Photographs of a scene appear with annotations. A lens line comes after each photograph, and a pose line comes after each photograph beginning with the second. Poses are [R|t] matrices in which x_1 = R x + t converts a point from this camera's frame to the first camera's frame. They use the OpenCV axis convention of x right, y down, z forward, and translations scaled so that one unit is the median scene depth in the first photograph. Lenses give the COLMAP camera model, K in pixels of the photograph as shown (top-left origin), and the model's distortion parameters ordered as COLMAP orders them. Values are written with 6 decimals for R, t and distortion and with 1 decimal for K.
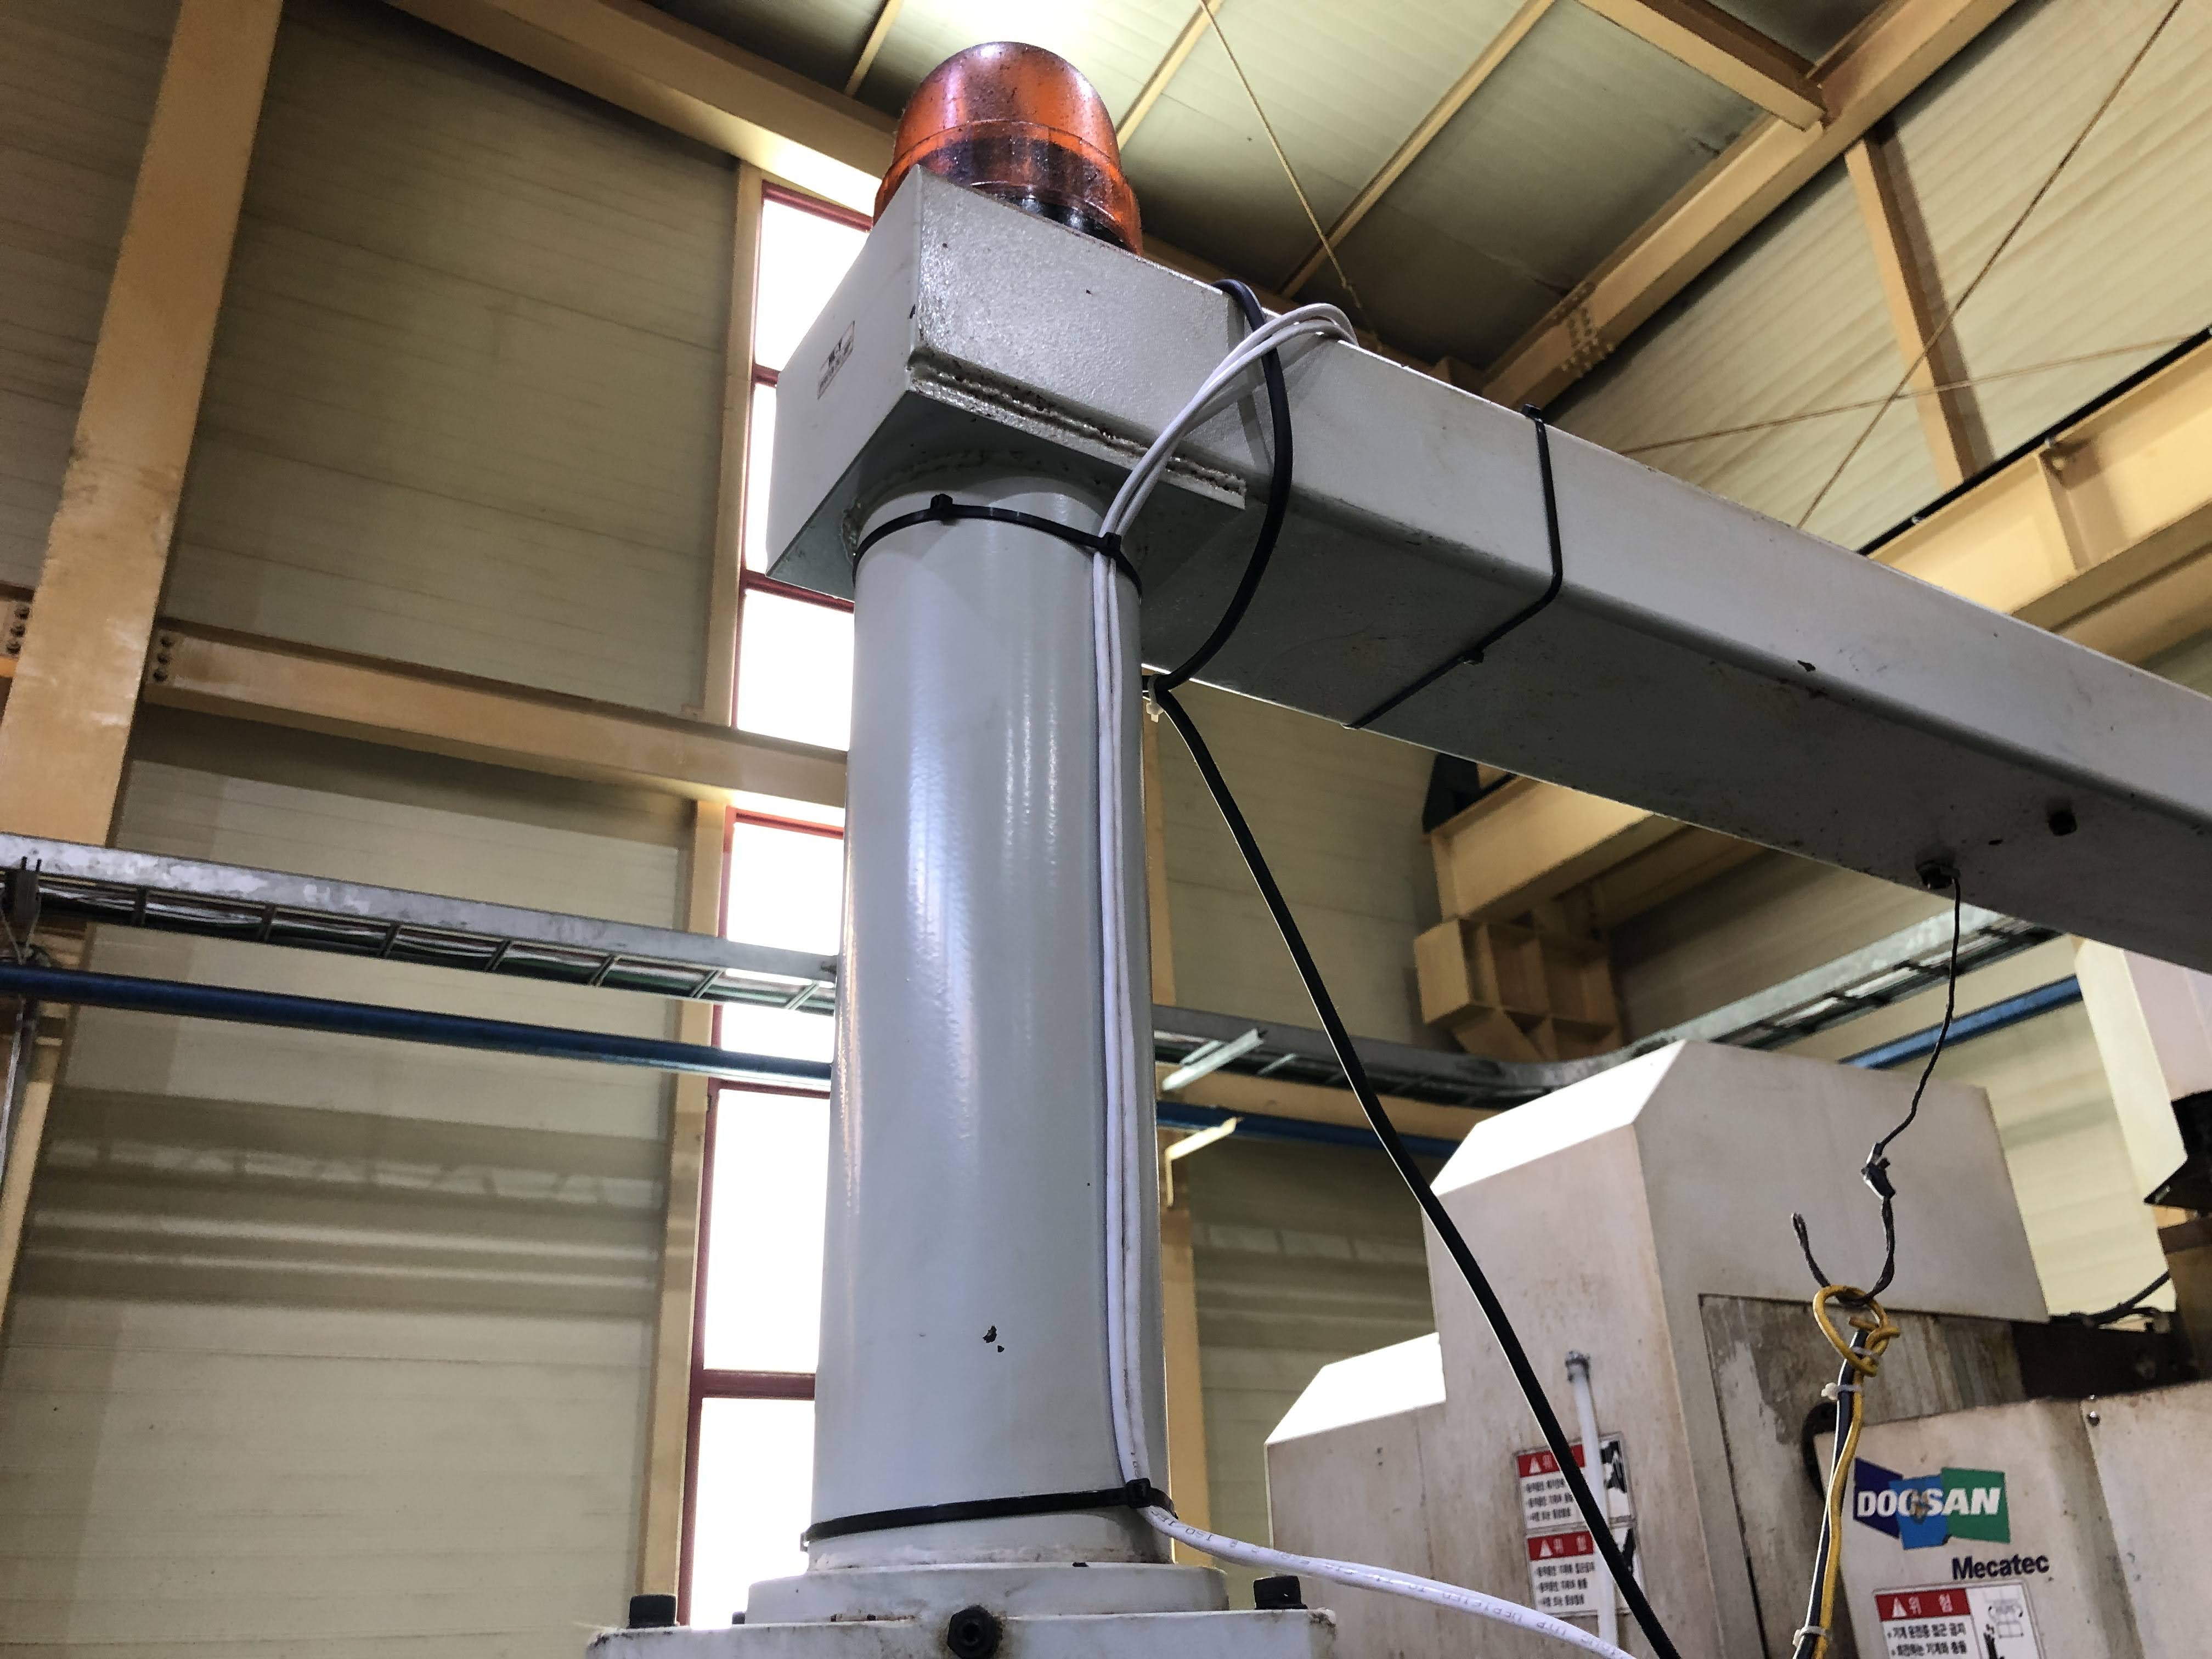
lens RADIAL K [[1874.7, 0, 1080.3], [0, 1874.7, 802.9], [0, 0, 1]] dist [0.012084, -0.005488]
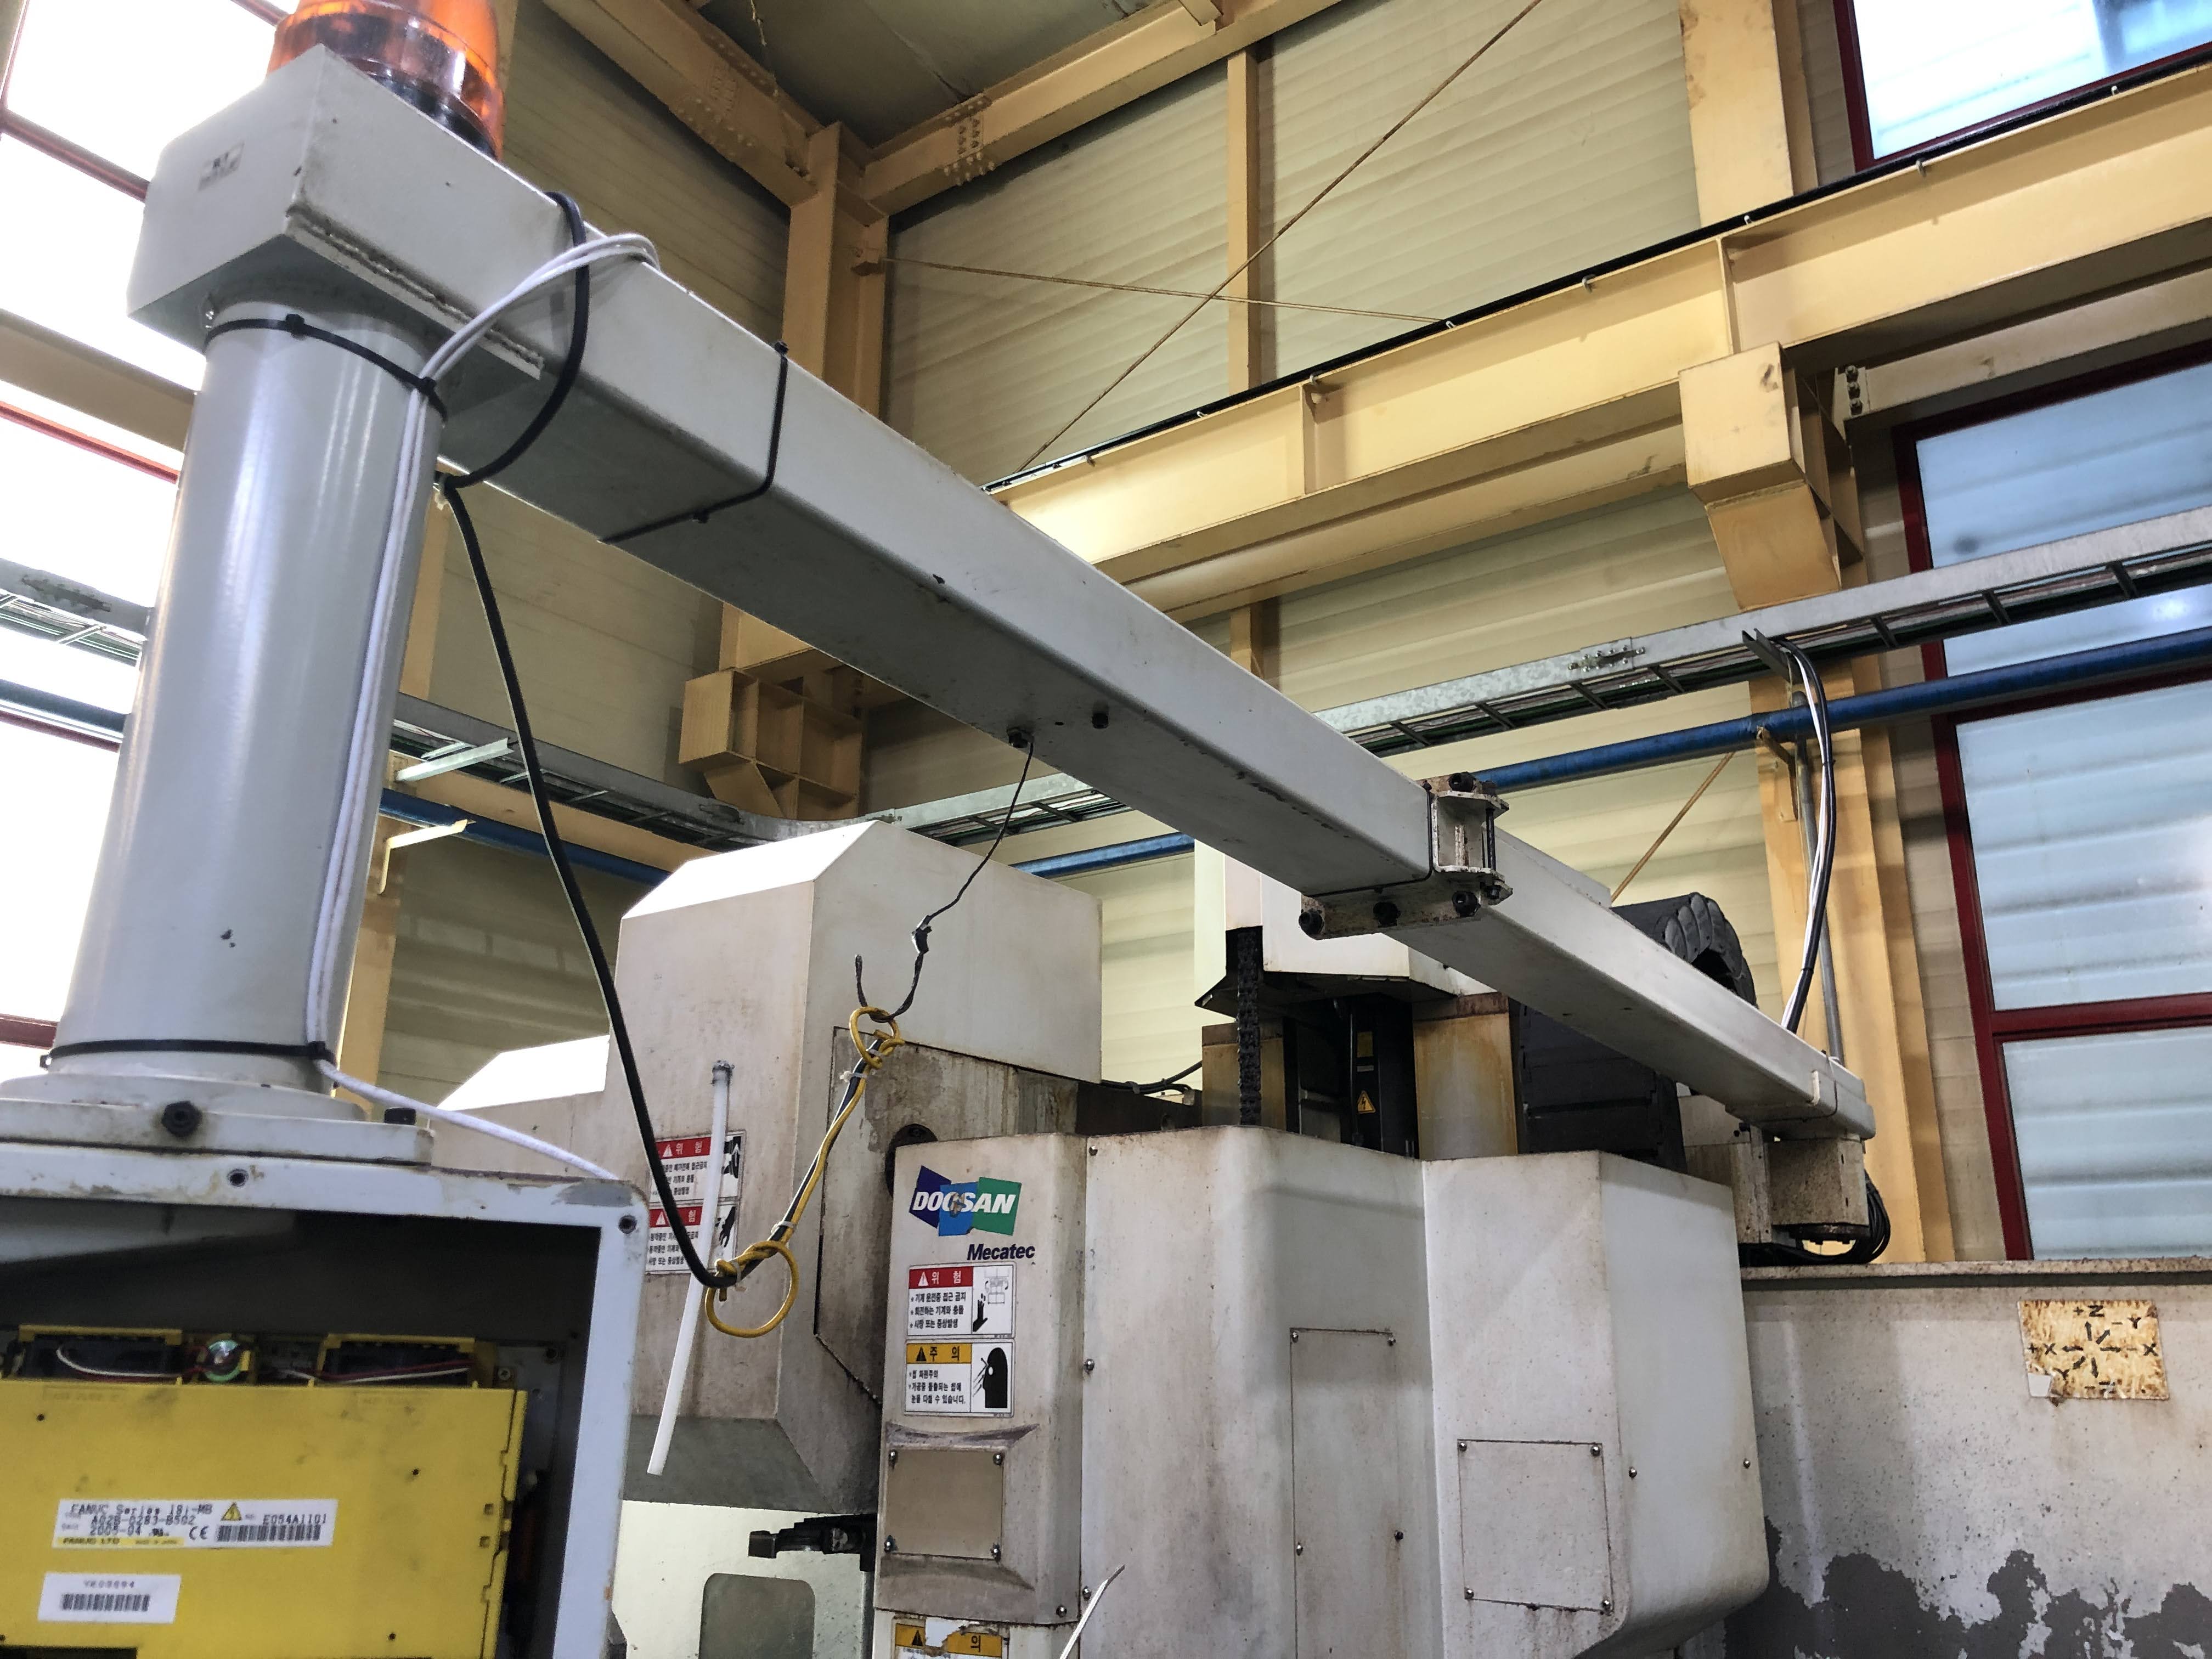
lens RADIAL K [[1886.9, 0, 1146.9], [0, 1886.9, 786.2], [0, 0, 1]] dist [0.067651, -0.098859]
pose [[0.898332, 0.179729, 0.400870, -0.005355], [-0.228689, 0.970418, 0.077397, -0.028654], [-0.375101, -0.161203, 0.912860, -0.161340]]
